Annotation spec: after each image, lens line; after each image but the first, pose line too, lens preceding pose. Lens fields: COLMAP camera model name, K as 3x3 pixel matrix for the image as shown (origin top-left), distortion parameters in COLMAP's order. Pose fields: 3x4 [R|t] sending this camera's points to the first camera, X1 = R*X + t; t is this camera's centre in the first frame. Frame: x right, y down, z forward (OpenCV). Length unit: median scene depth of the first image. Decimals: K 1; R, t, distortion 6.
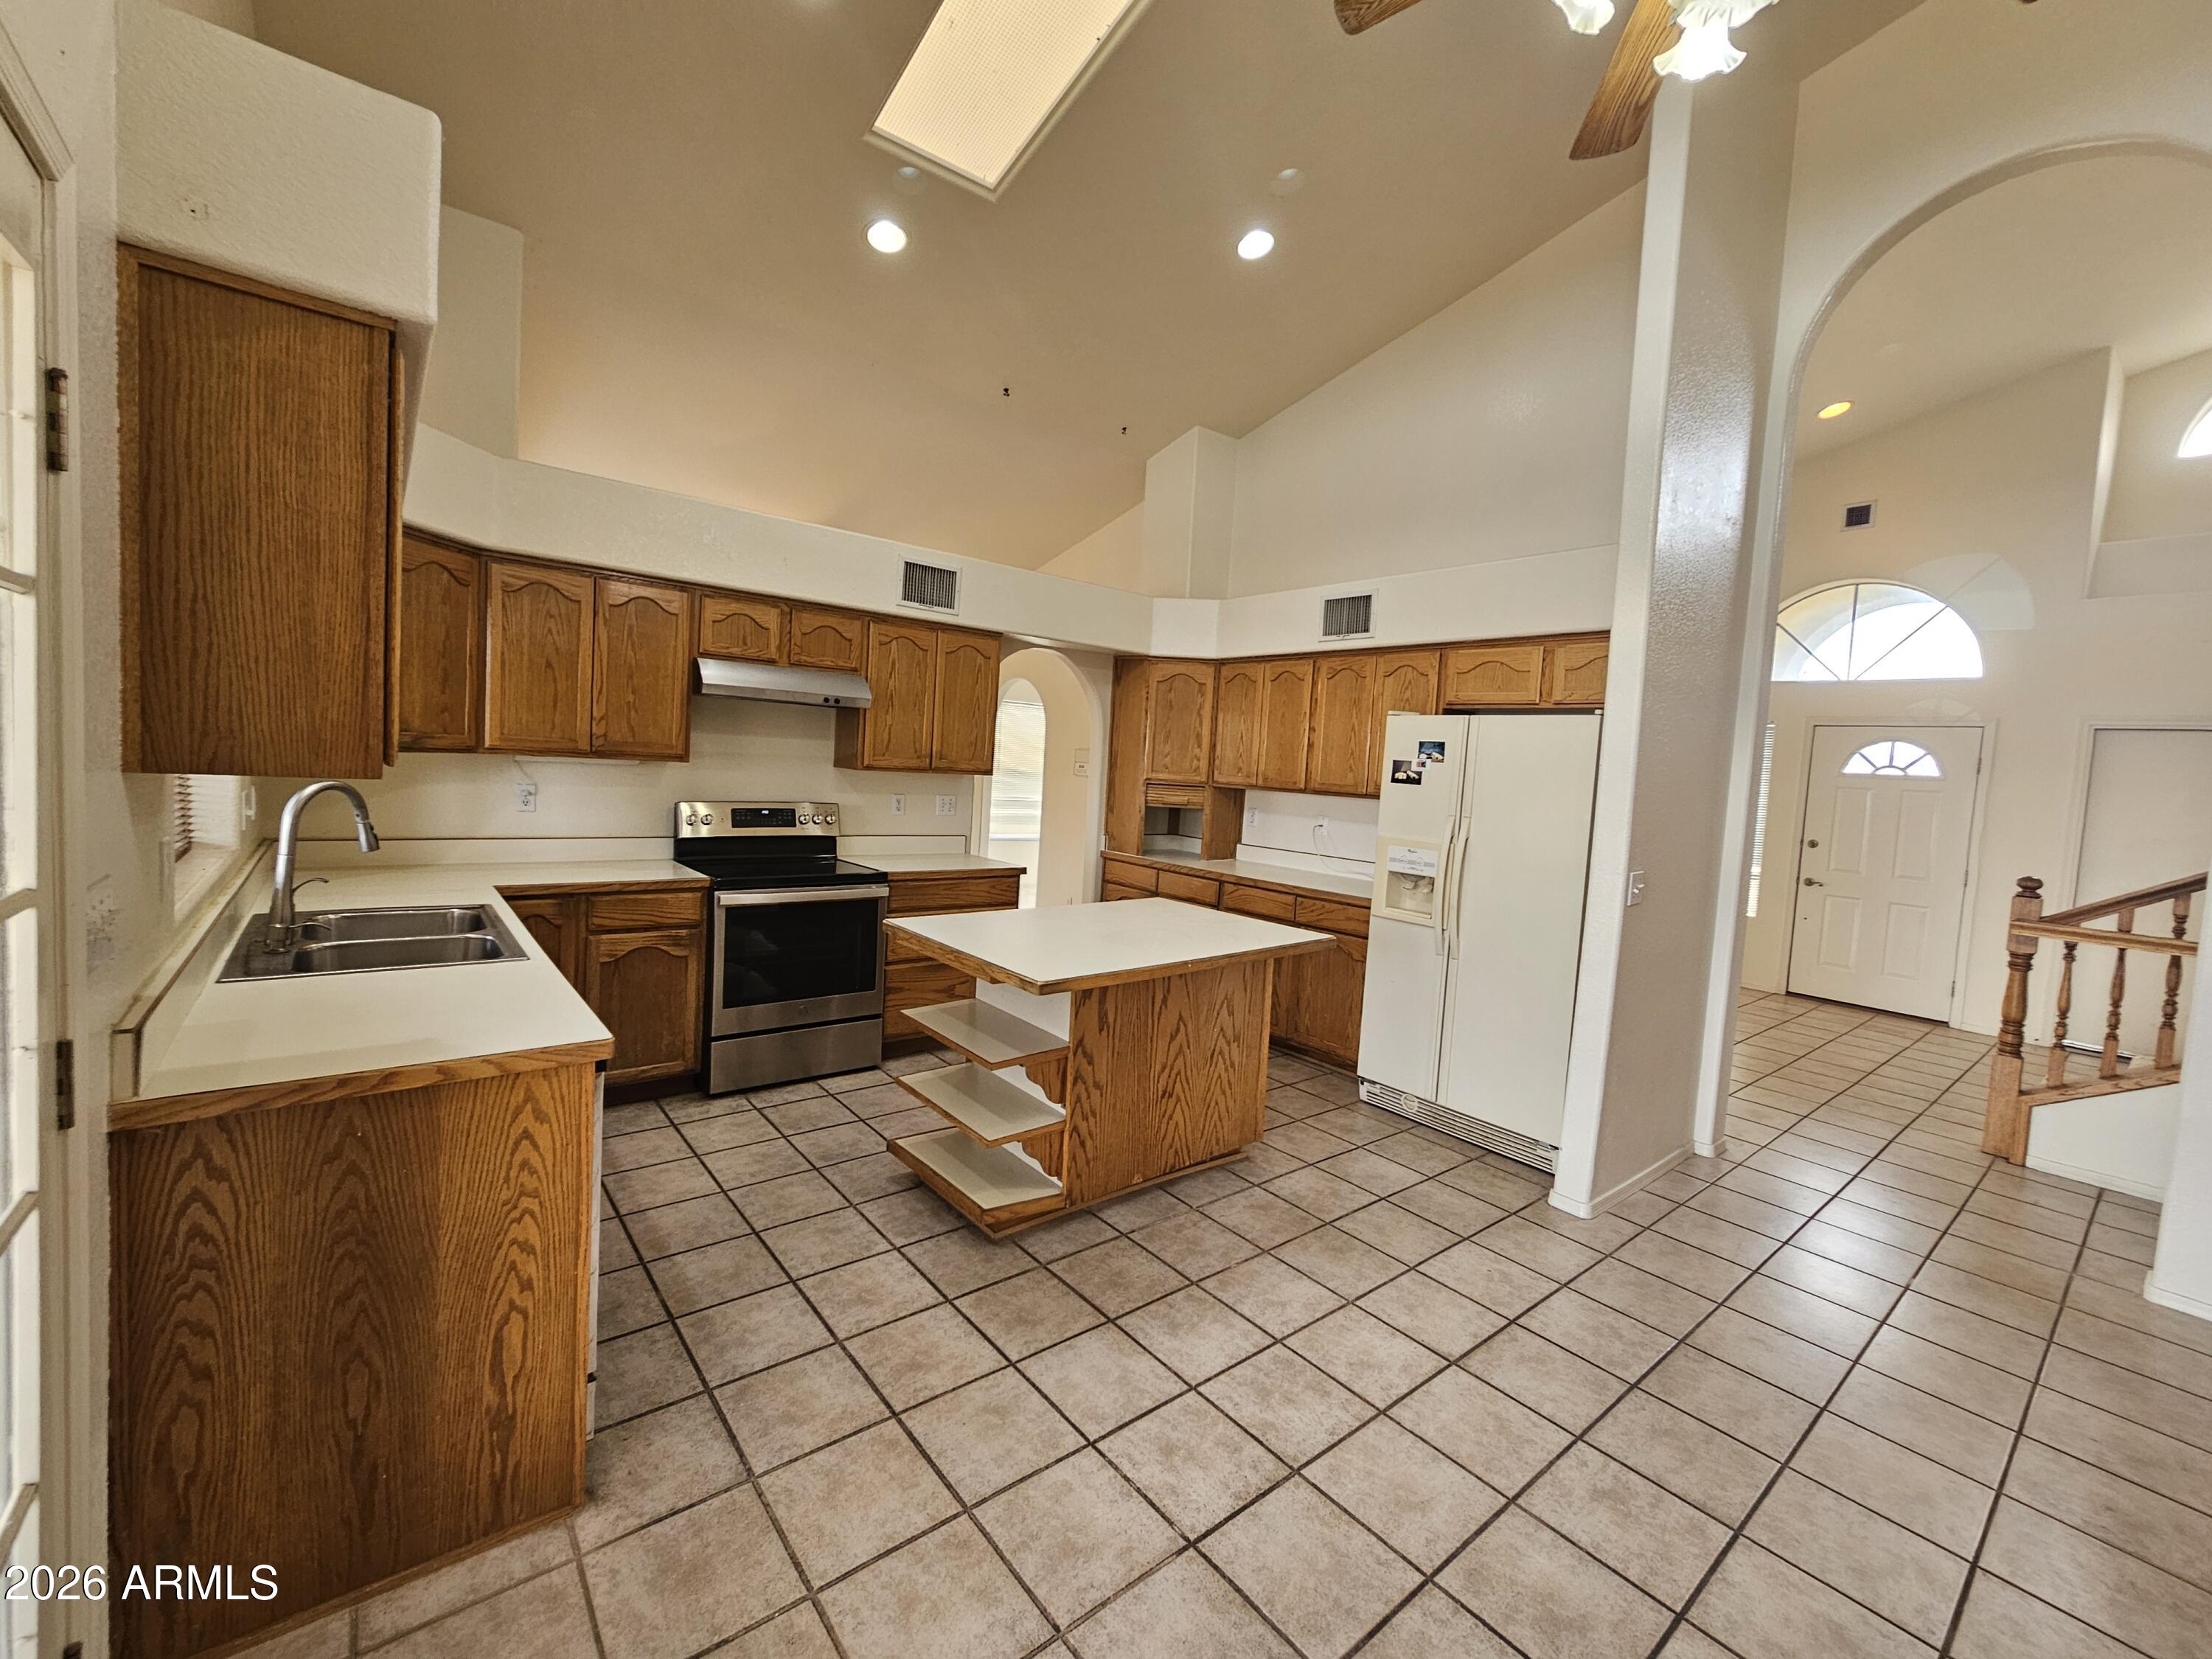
lens RADIAL K [[906.0, 0, 1096.4], [0, 906.0, 816.5], [0, 0, 1]] dist [-0.001563, -0.000110]
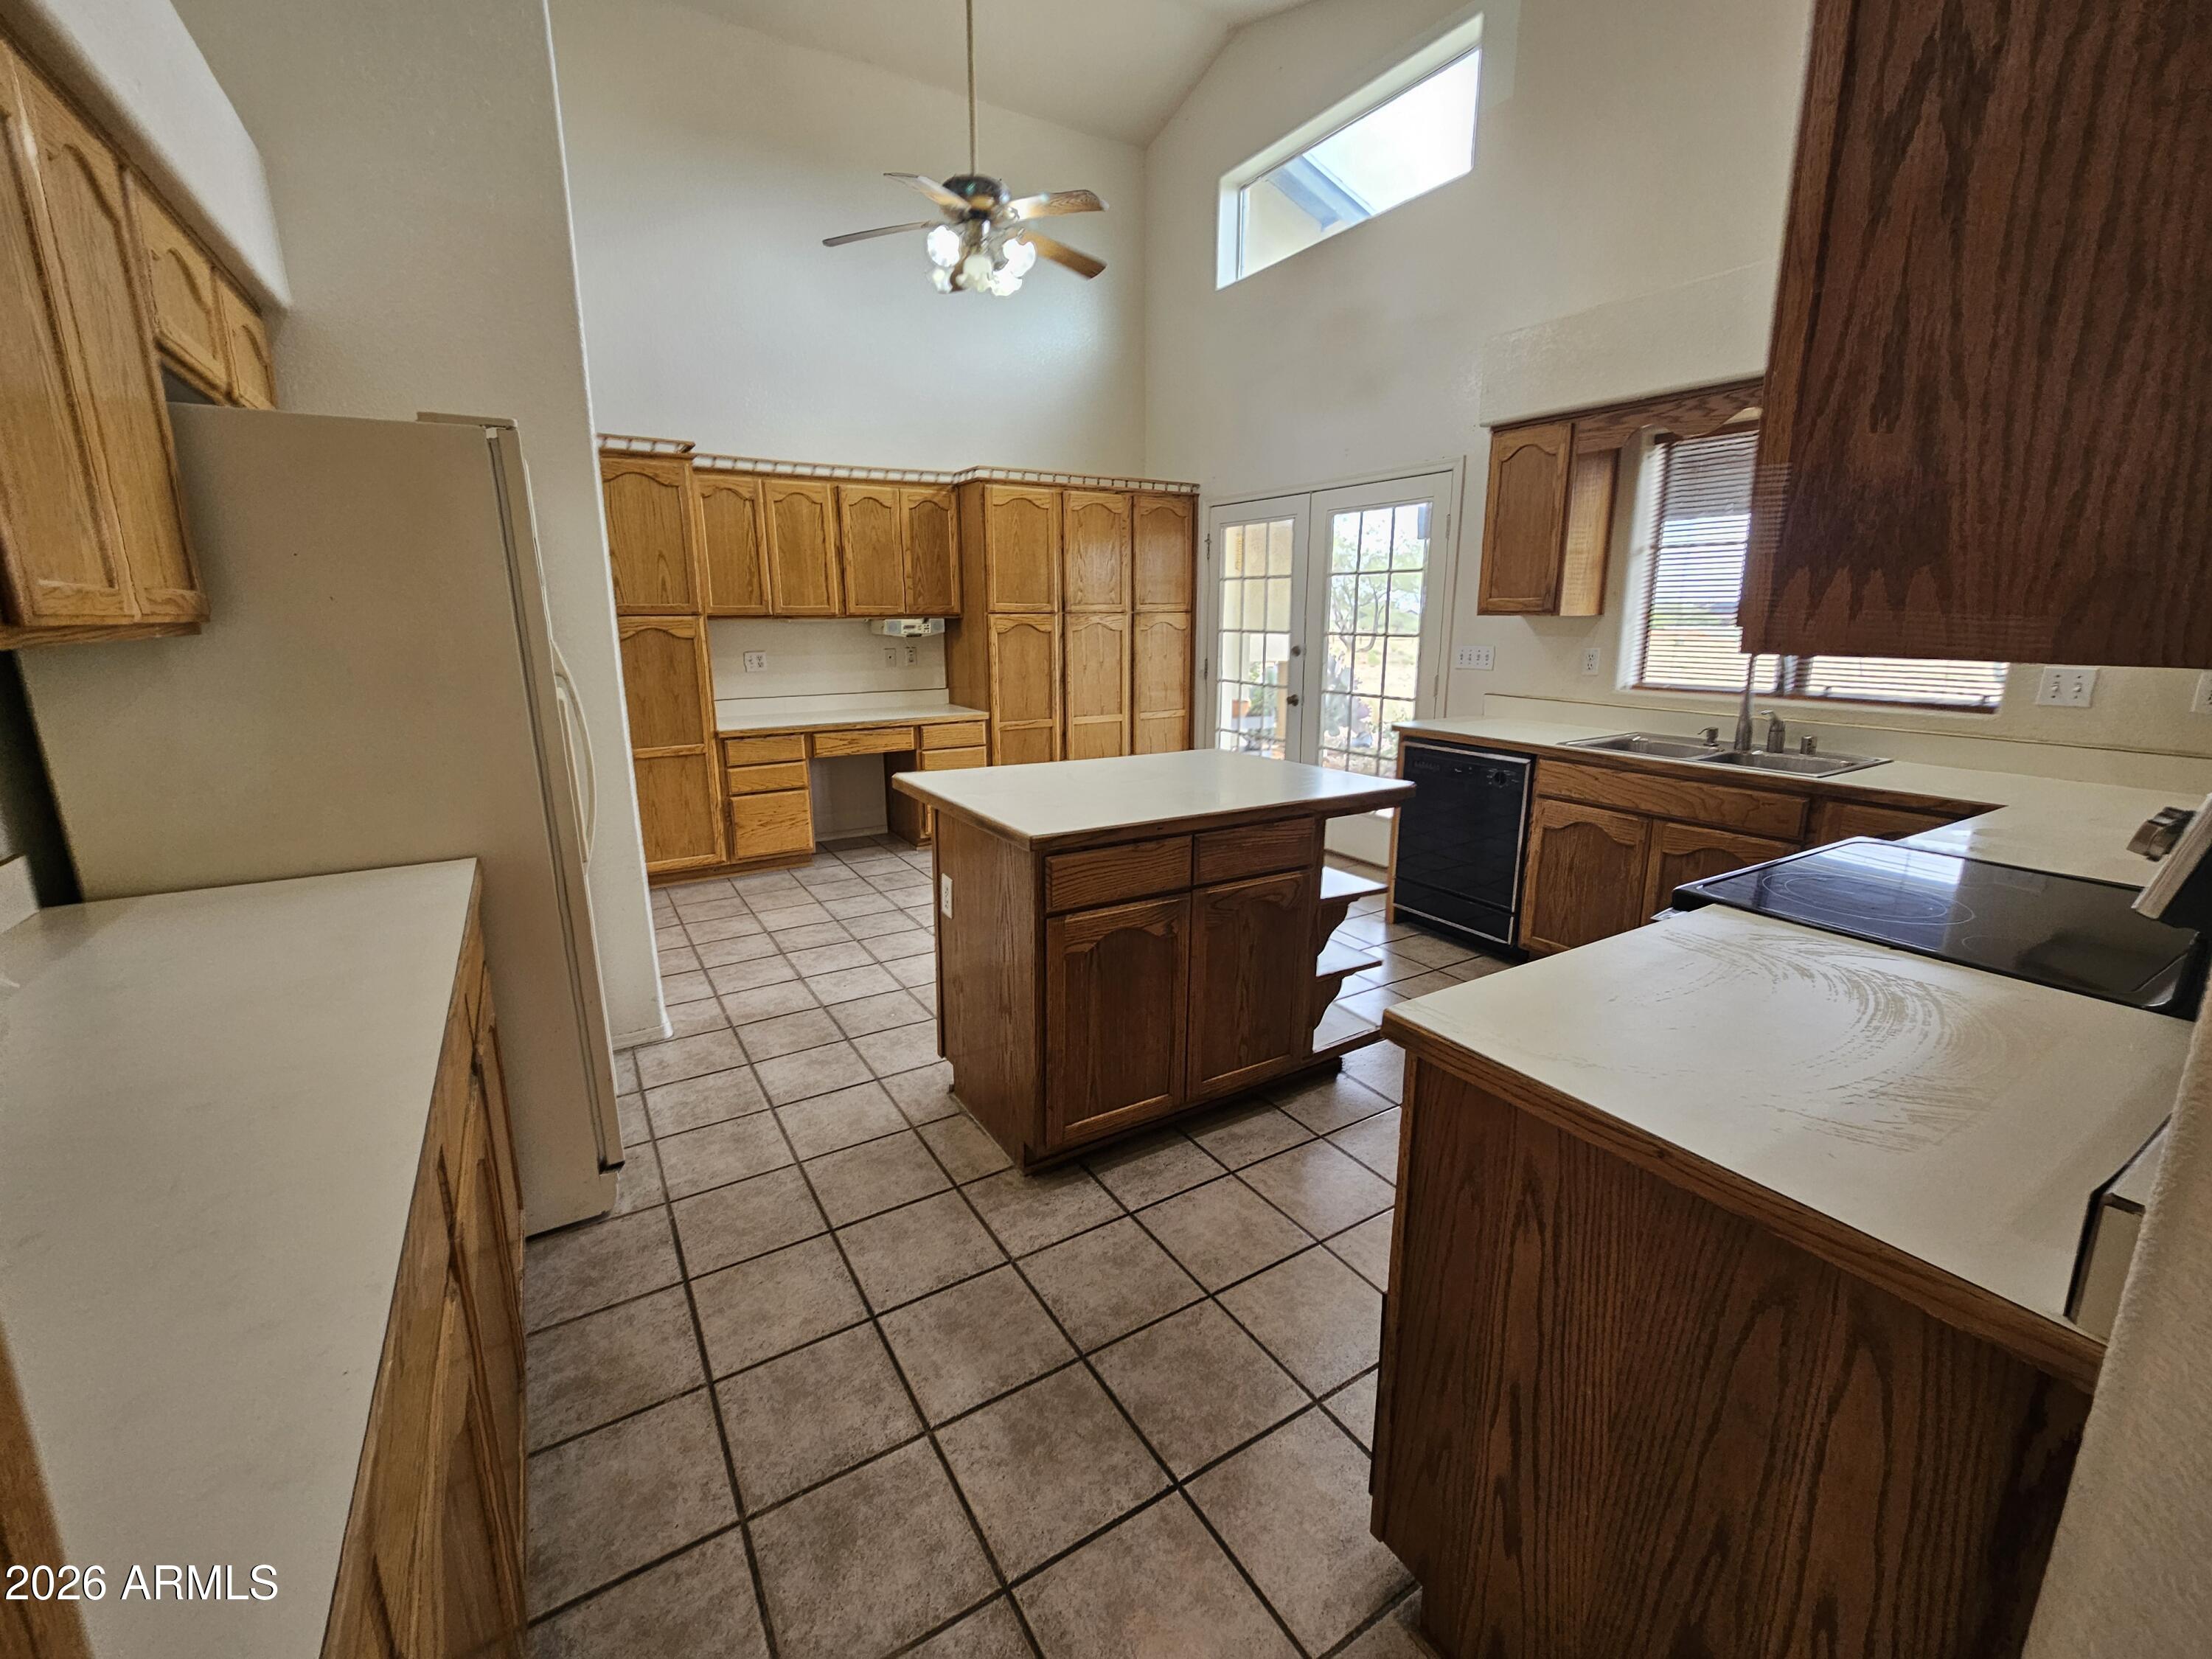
lens RADIAL K [[906.0, 0, 1096.4], [0, 906.0, 816.5], [0, 0, 1]] dist [-0.001563, -0.000110]
pose [[-0.989159, -0.080059, 0.123106, -0.028783], [-0.041364, 0.956276, 0.289527, -0.071215], [-0.140903, 0.281296, -0.949220, 1.478807]]
